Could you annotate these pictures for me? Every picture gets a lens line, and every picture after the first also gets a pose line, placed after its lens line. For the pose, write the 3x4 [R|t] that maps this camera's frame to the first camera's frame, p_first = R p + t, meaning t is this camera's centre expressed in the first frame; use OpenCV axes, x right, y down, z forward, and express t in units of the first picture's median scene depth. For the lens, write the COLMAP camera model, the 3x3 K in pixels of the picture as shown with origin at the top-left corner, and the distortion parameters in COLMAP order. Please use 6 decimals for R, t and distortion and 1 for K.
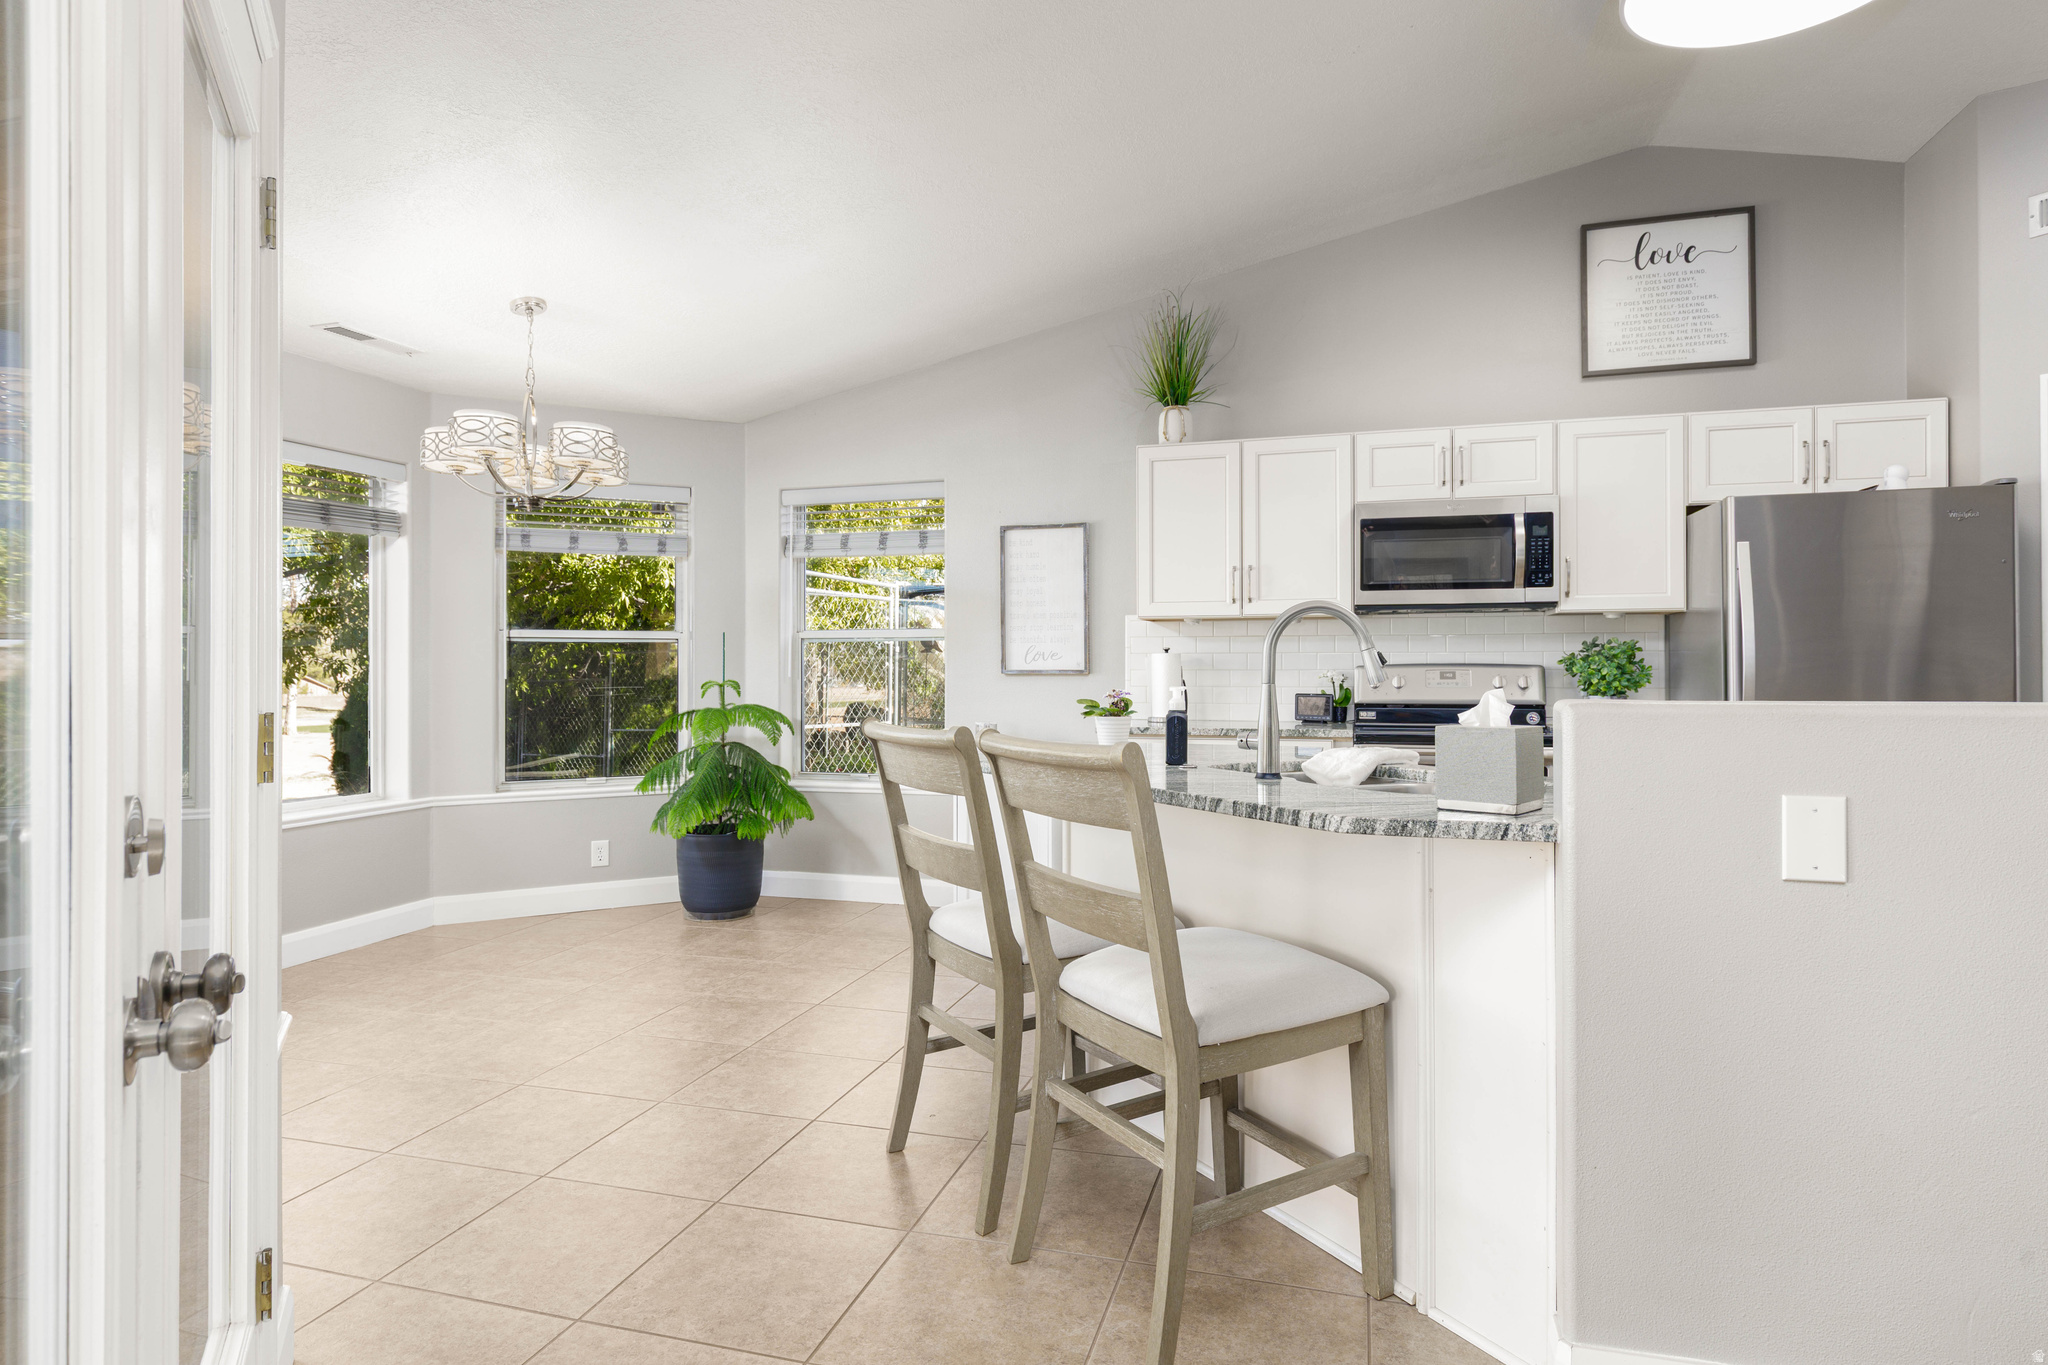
lens RADIAL K [[1134.7, 0, 1023.8], [0, 1134.7, 681.6], [0, 0, 1]] dist [0.003302, 0.000410]
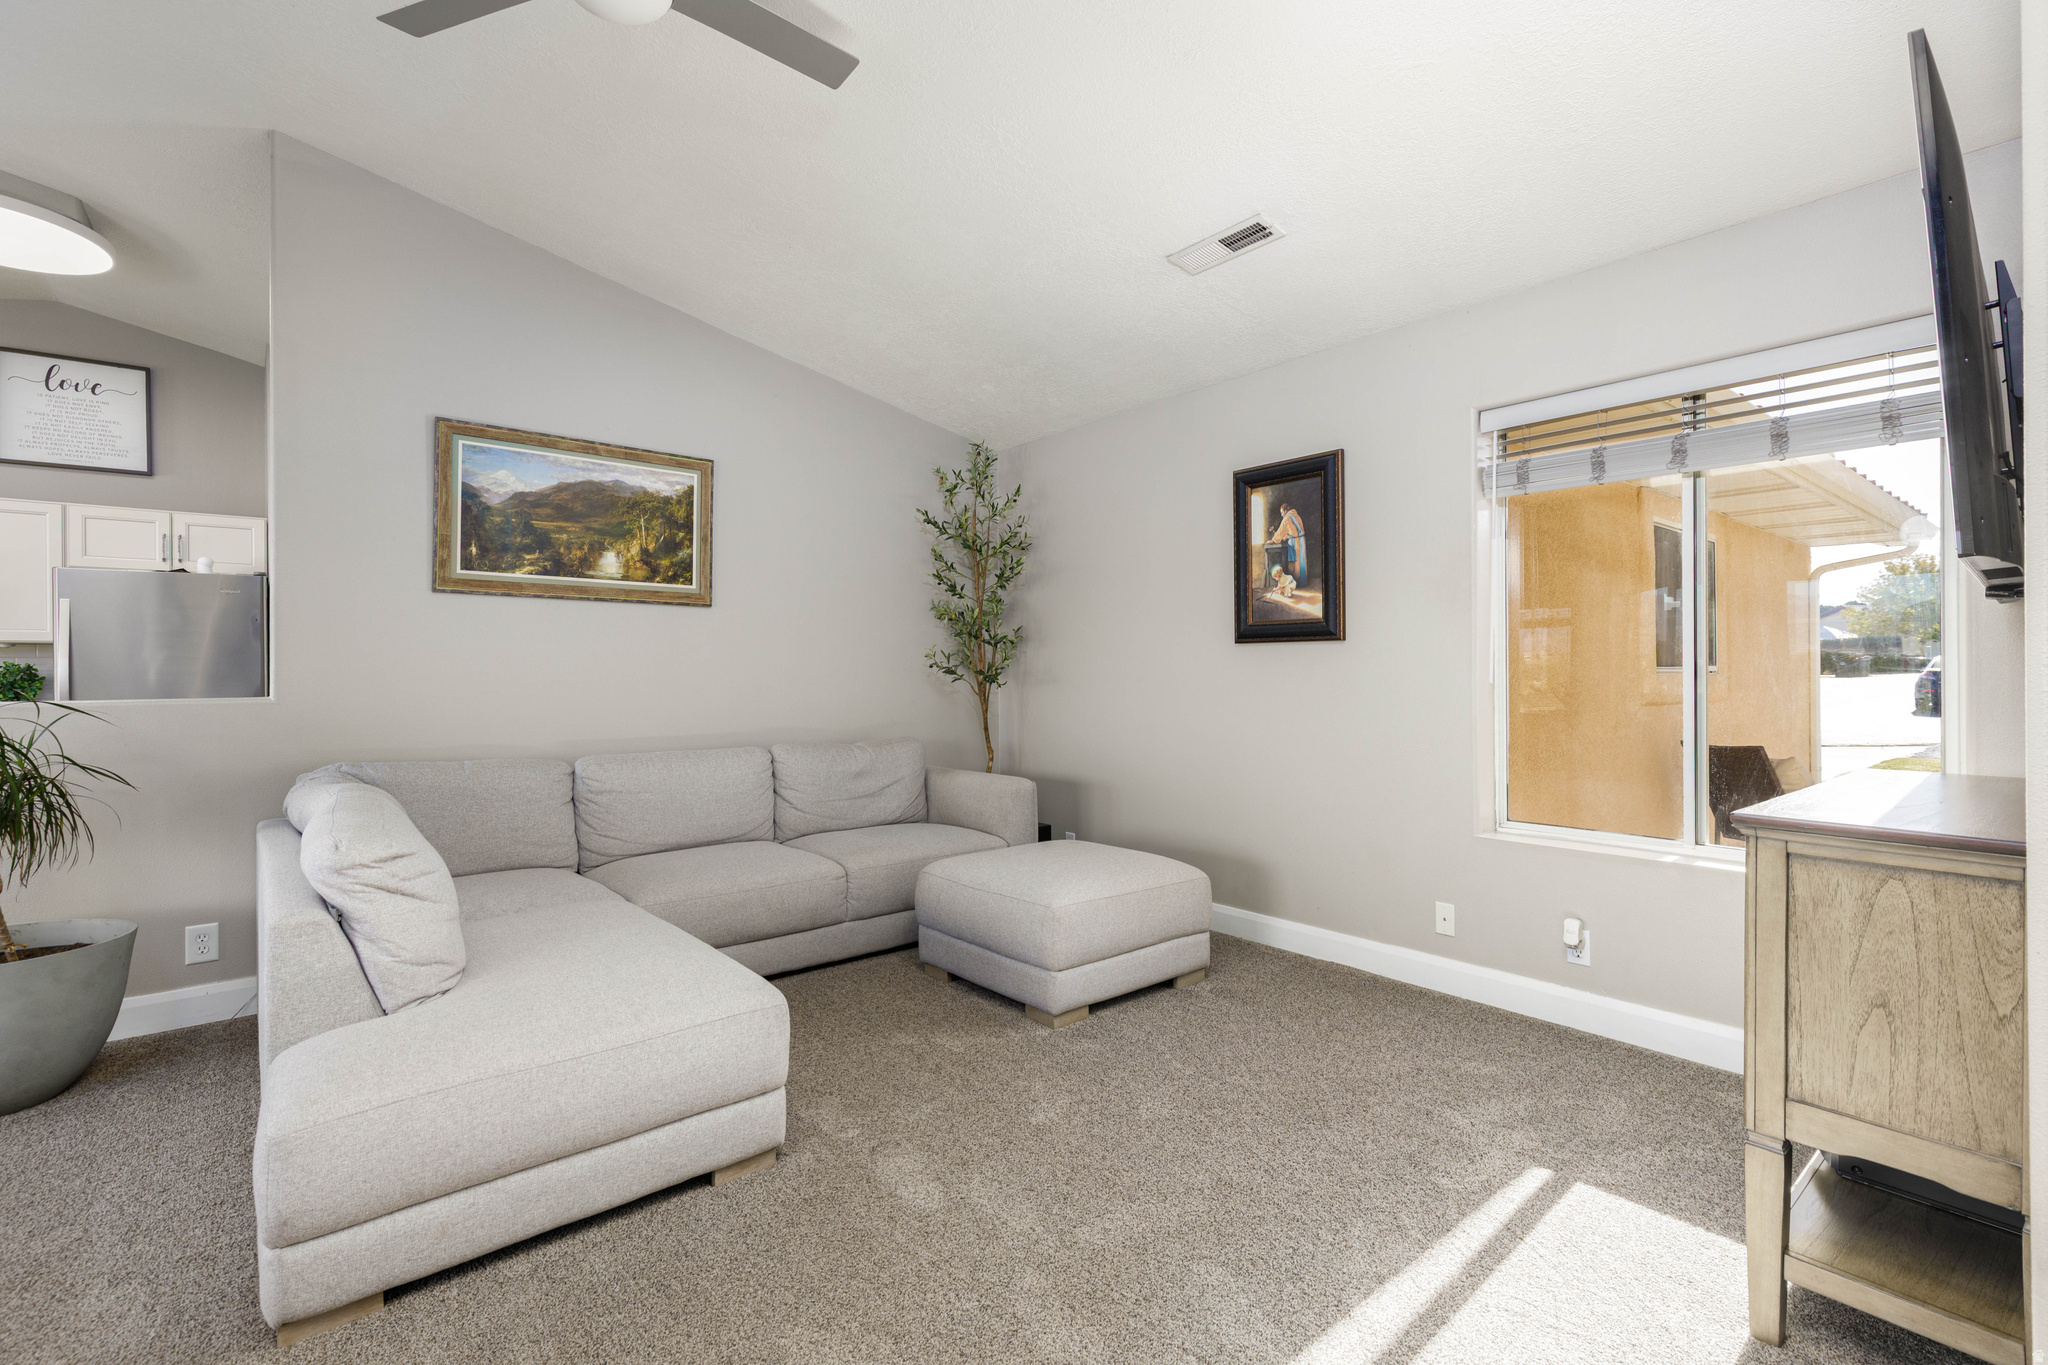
lens RADIAL K [[919.1, 0, 1023.0], [0, 919.1, 670.9], [0, 0, 1]] dist [0.003073, -0.000265]
pose [[0.564375, -0.003797, 0.825510, 0.284802], [0.016114, 0.999850, -0.006418, -0.002234], [-0.825361, 0.016924, 0.564351, -0.569878]]
